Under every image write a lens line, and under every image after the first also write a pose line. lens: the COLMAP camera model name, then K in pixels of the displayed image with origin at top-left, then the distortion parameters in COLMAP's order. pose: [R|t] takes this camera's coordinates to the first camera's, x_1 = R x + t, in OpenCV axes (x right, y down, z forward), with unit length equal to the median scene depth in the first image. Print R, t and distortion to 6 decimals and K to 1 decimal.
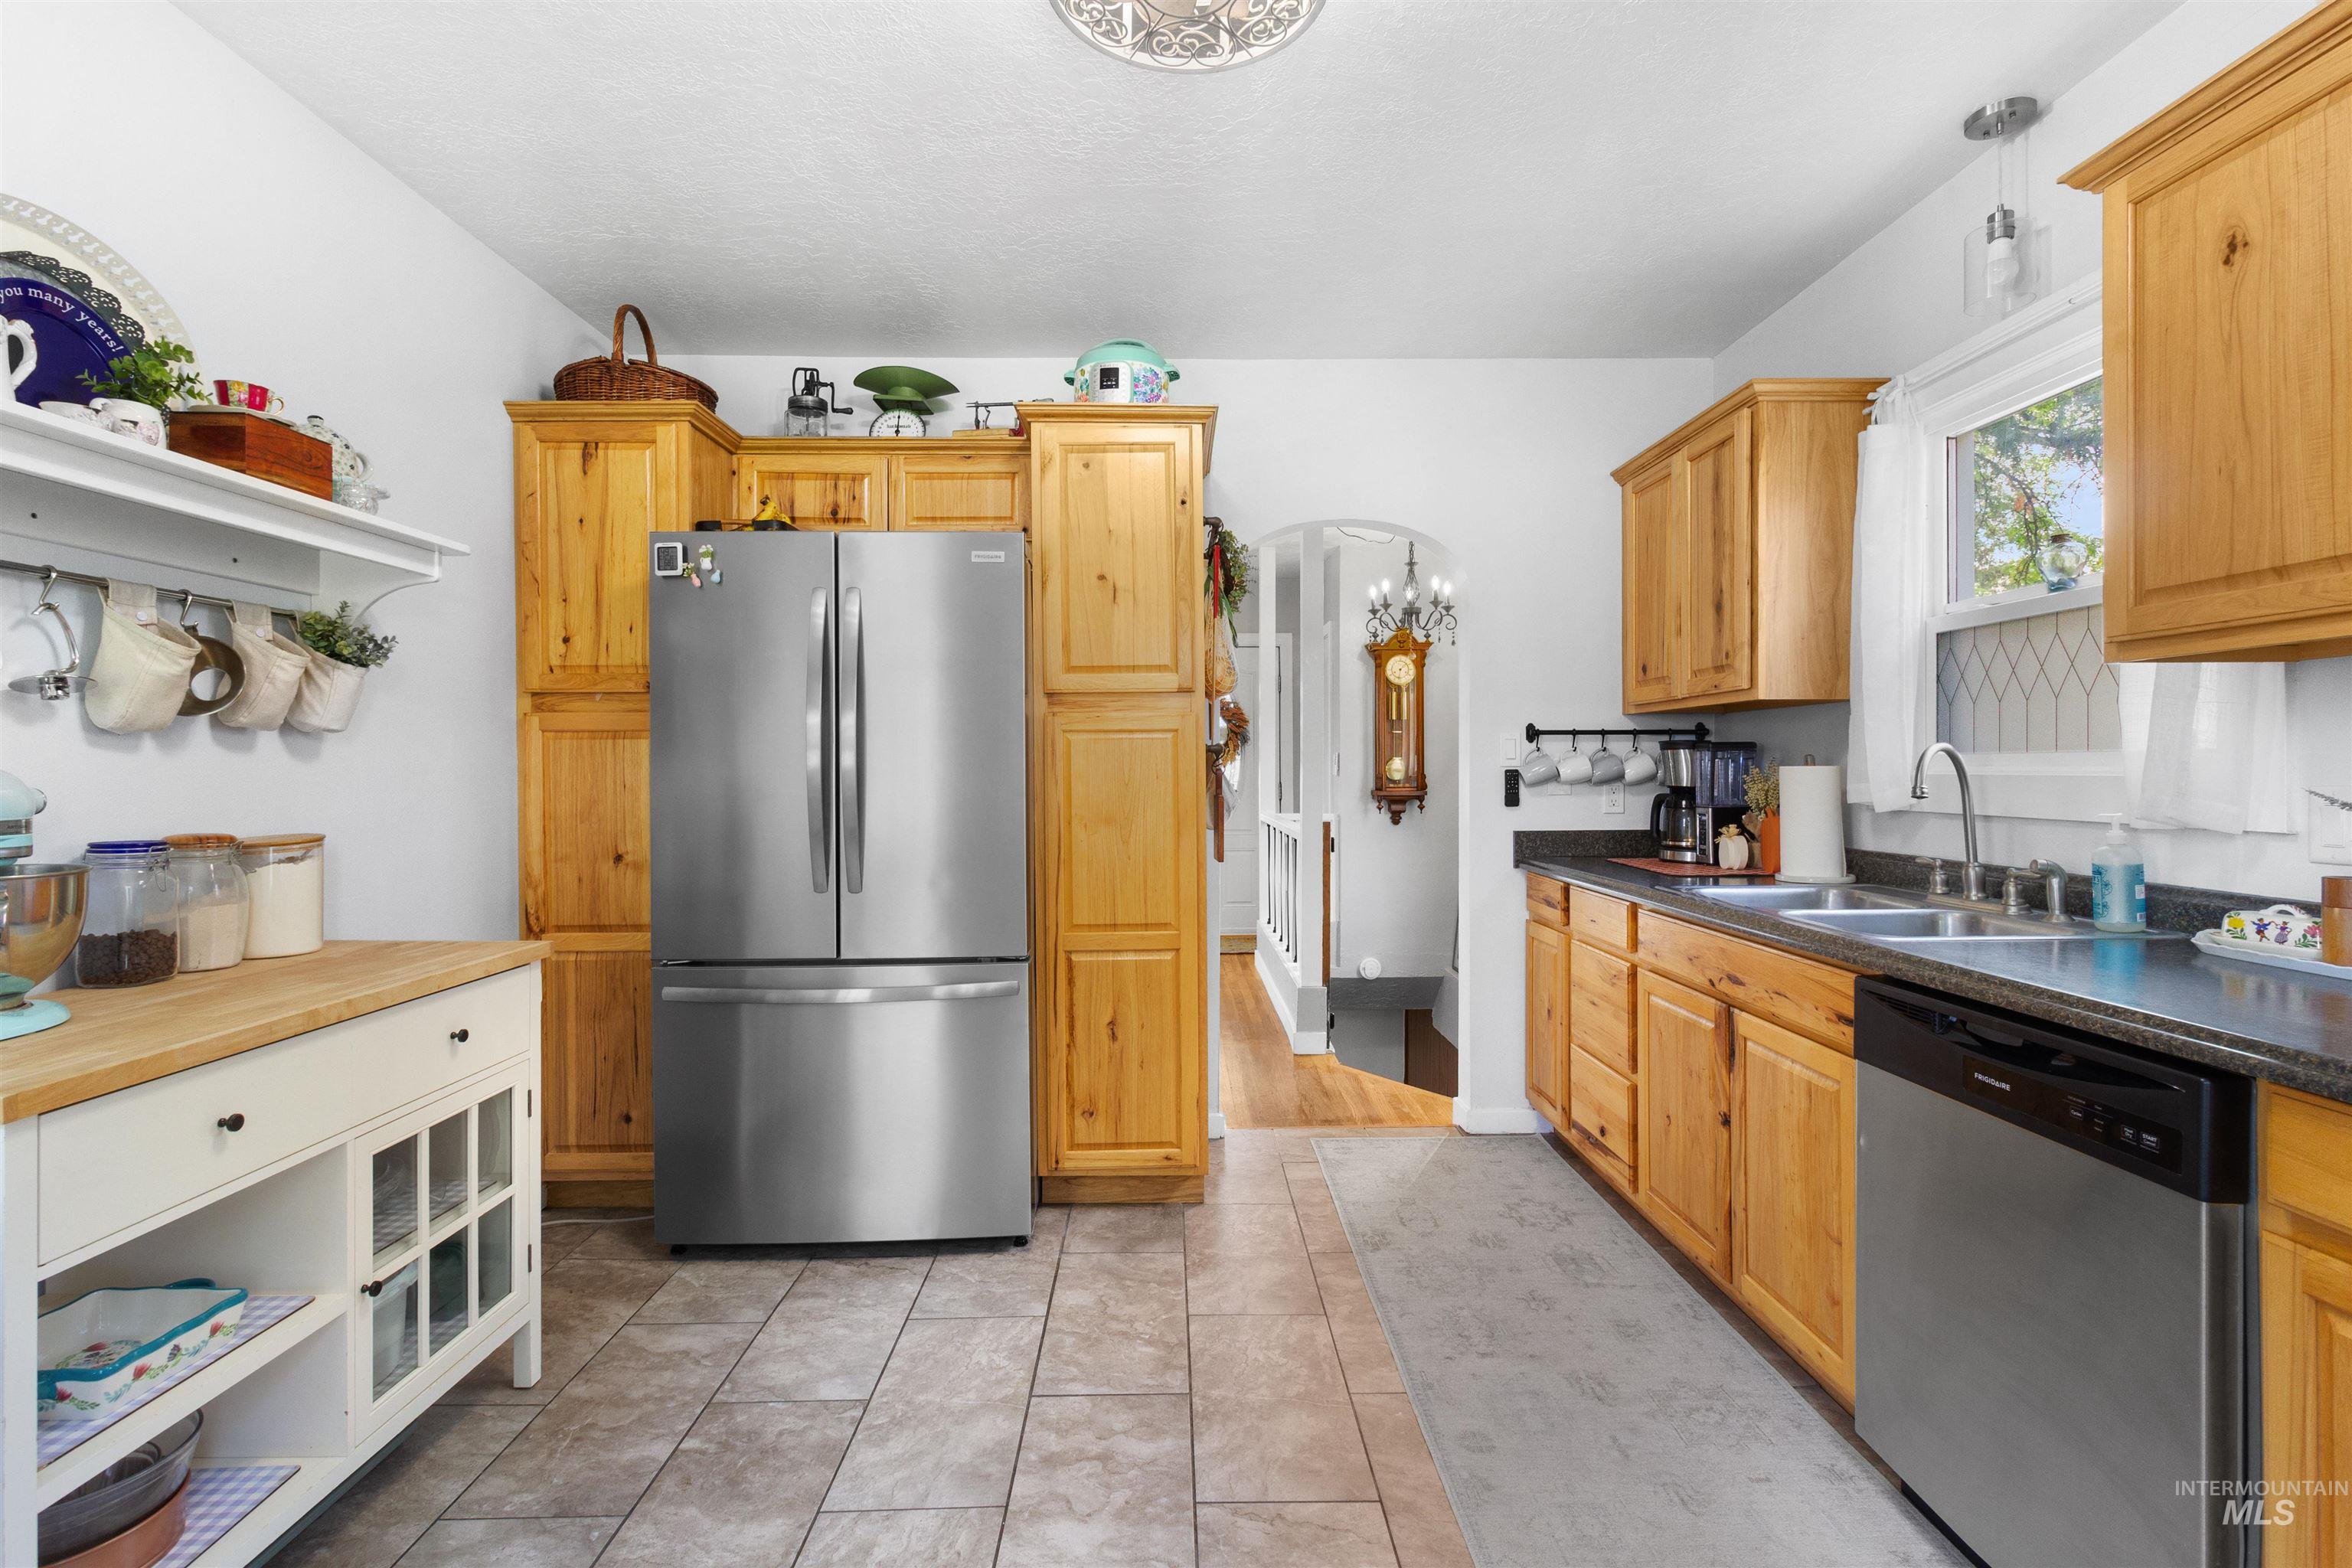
lens RADIAL K [[1089.4, 0, 1184.0], [0, 1089.4, 774.7], [0, 0, 1]] dist [0.001282, 0.001208]
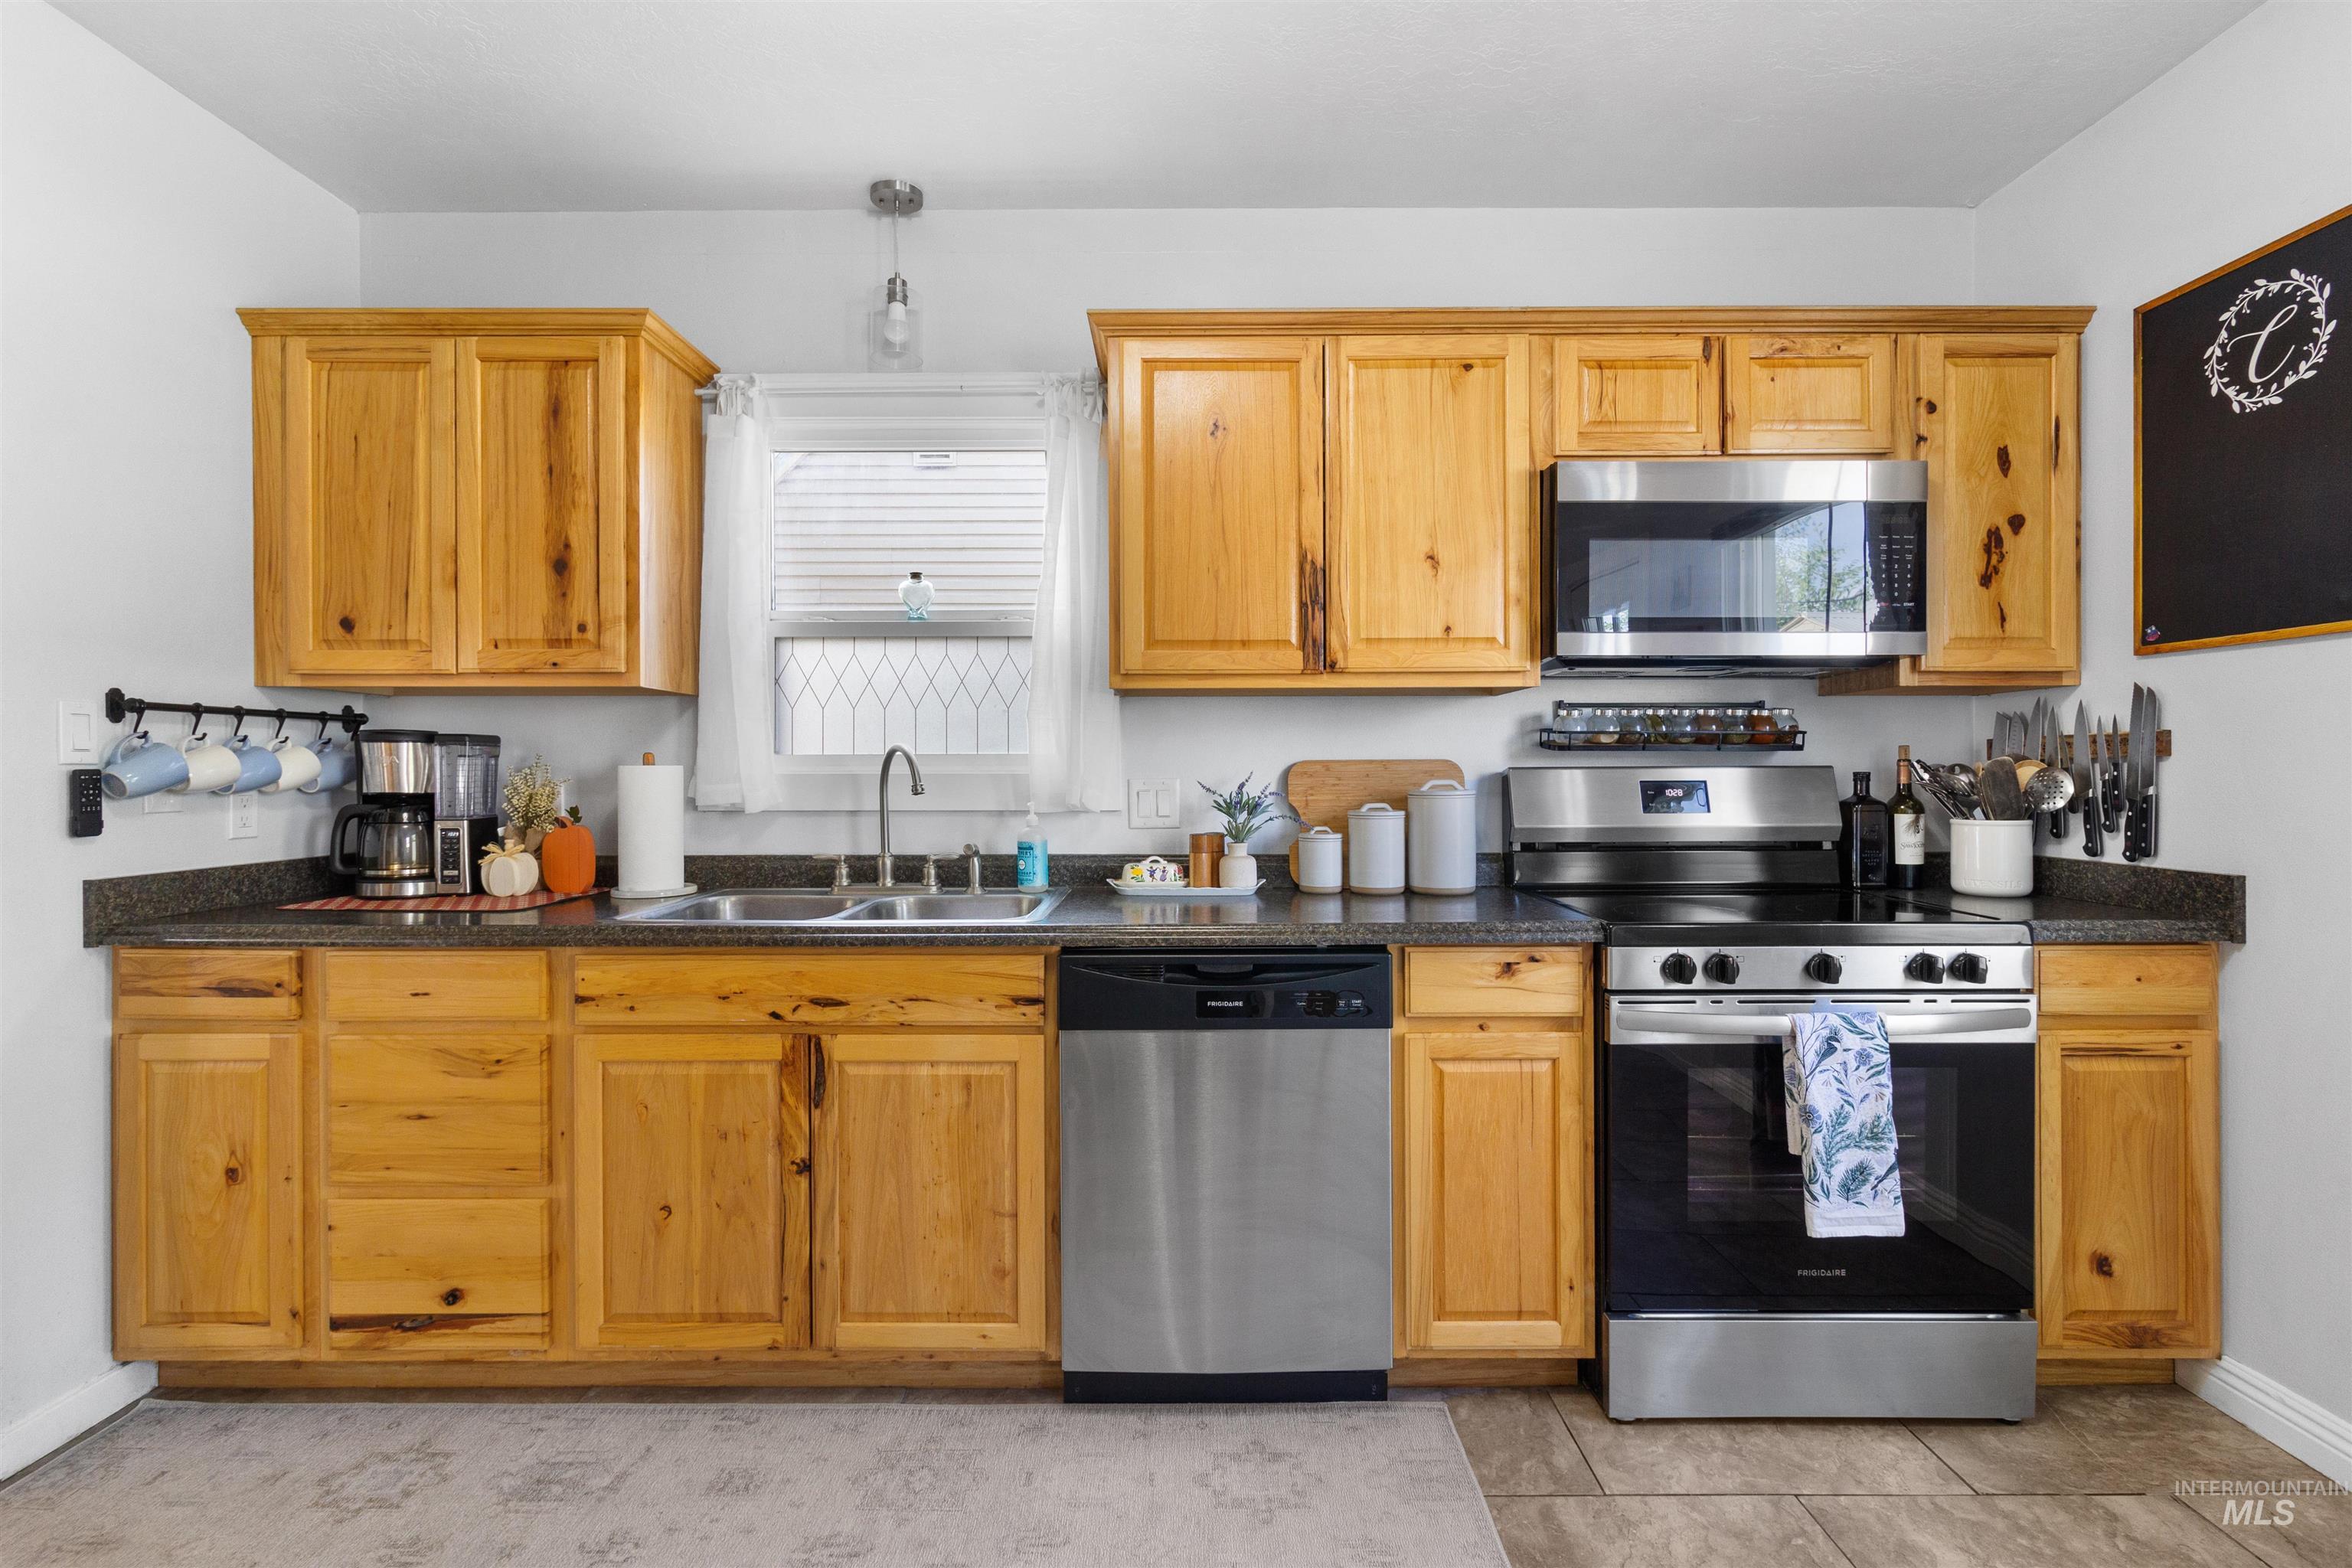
lens RADIAL K [[1089.4, 0, 1187.8], [0, 1089.4, 773.1], [0, 0, 1]] dist [0.001282, 0.001208]
pose [[0.017842, 0.000781, 0.999841, -0.316322], [0.007942, 0.999968, -0.000923, 0.002474], [-0.999809, 0.007958, 0.017836, 0.564219]]
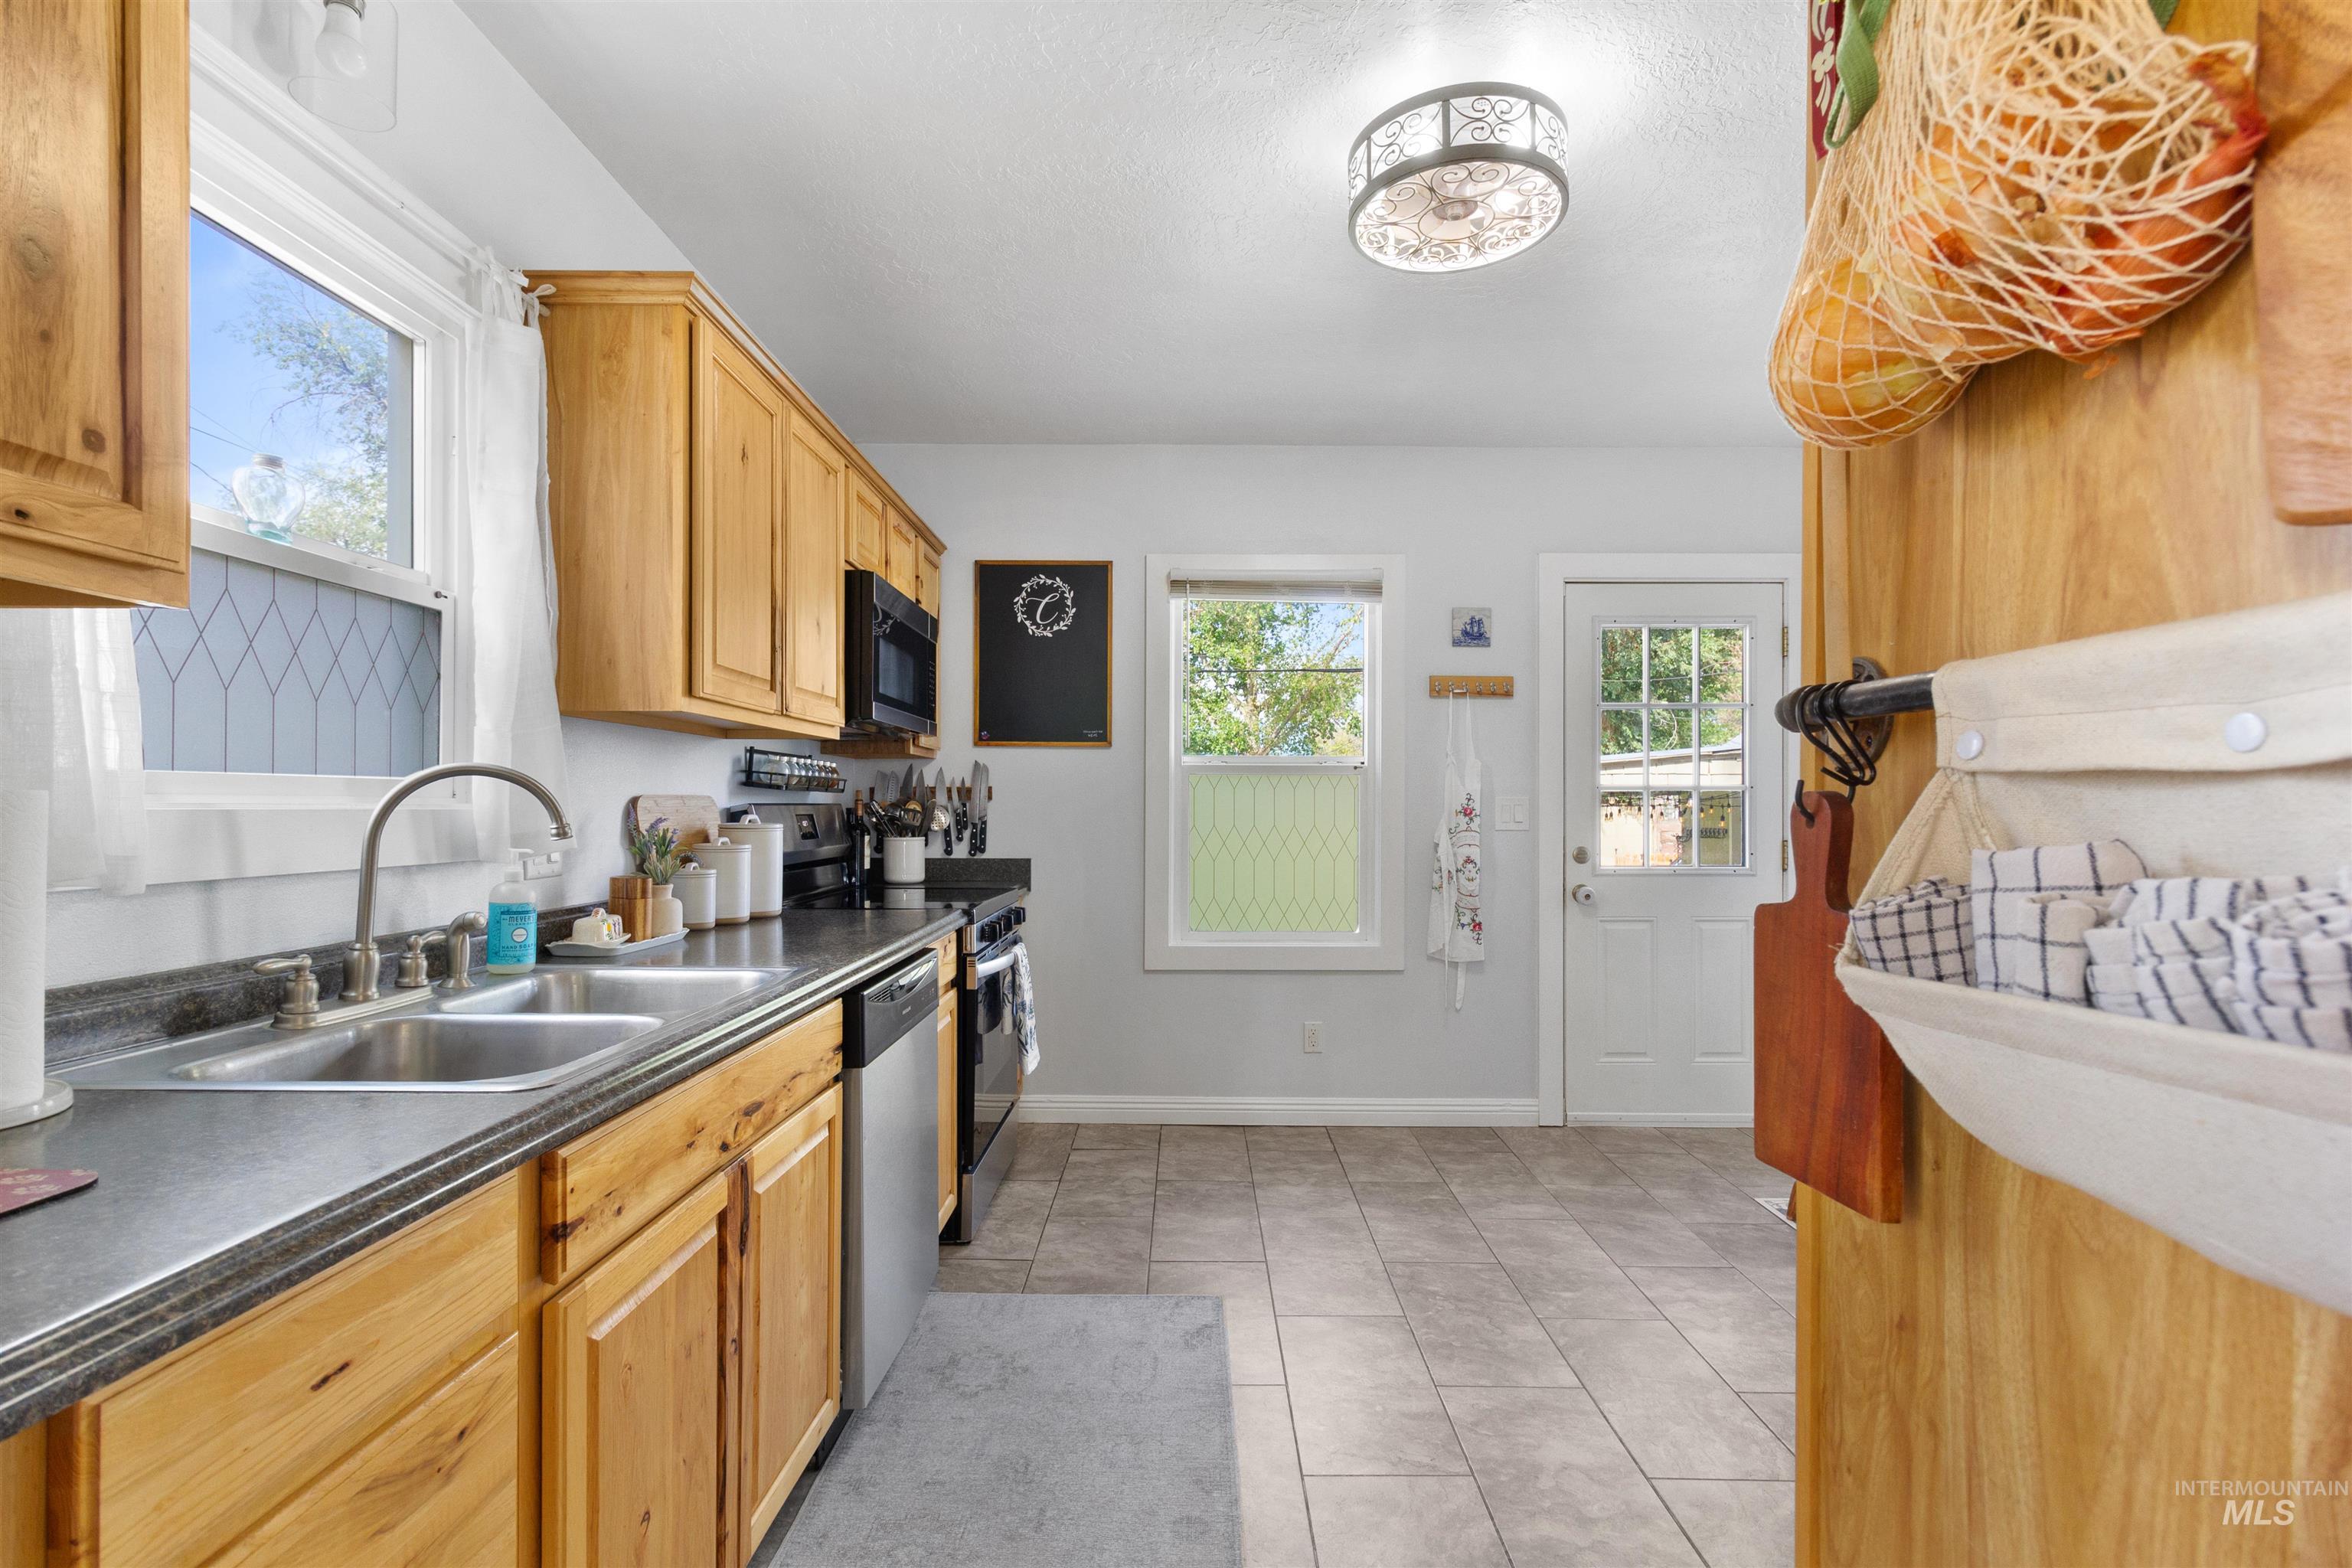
lens RADIAL K [[1089.4, 0, 1172.9], [0, 1089.4, 814.9], [0, 0, 1]] dist [0.001282, 0.001208]
pose [[-0.999486, -0.000876, 0.032046, 0.180686], [-0.000439, 0.999907, 0.013651, -0.004787], [-0.032055, 0.013630, -0.999393, 1.374774]]
